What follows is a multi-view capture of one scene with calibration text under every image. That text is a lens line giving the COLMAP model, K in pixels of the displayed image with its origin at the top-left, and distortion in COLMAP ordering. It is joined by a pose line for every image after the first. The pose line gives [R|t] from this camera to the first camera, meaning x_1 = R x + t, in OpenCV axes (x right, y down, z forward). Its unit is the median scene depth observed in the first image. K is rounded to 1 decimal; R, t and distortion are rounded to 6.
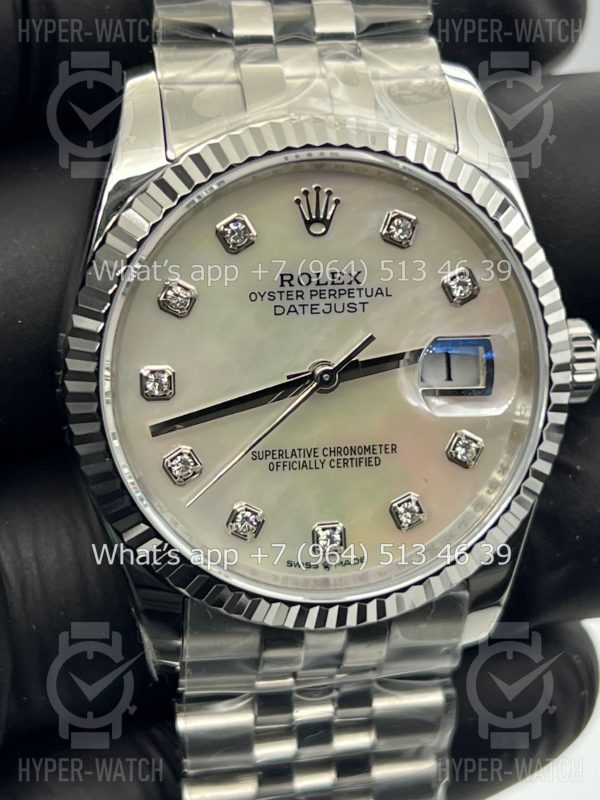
lens RADIAL K [[1816.0, 0, 300.0], [0, 1816.0, 400.0], [0, 0, 1]] dist [0.179275, -0.547322]
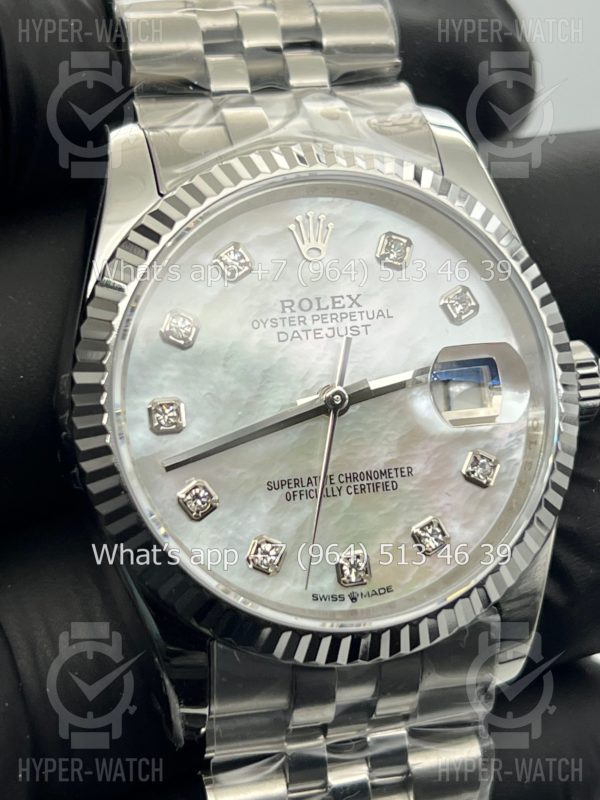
lens RADIAL K [[1816.0, 0, 300.0], [0, 1816.0, 400.0], [0, 0, 1]] dist [0.179275, -0.547322]
pose [[0.994481, -0.078769, 0.069310, -0.072330], [0.090206, 0.979266, -0.181386, 0.162147], [-0.053585, 0.186637, 0.980966, 0.037182]]
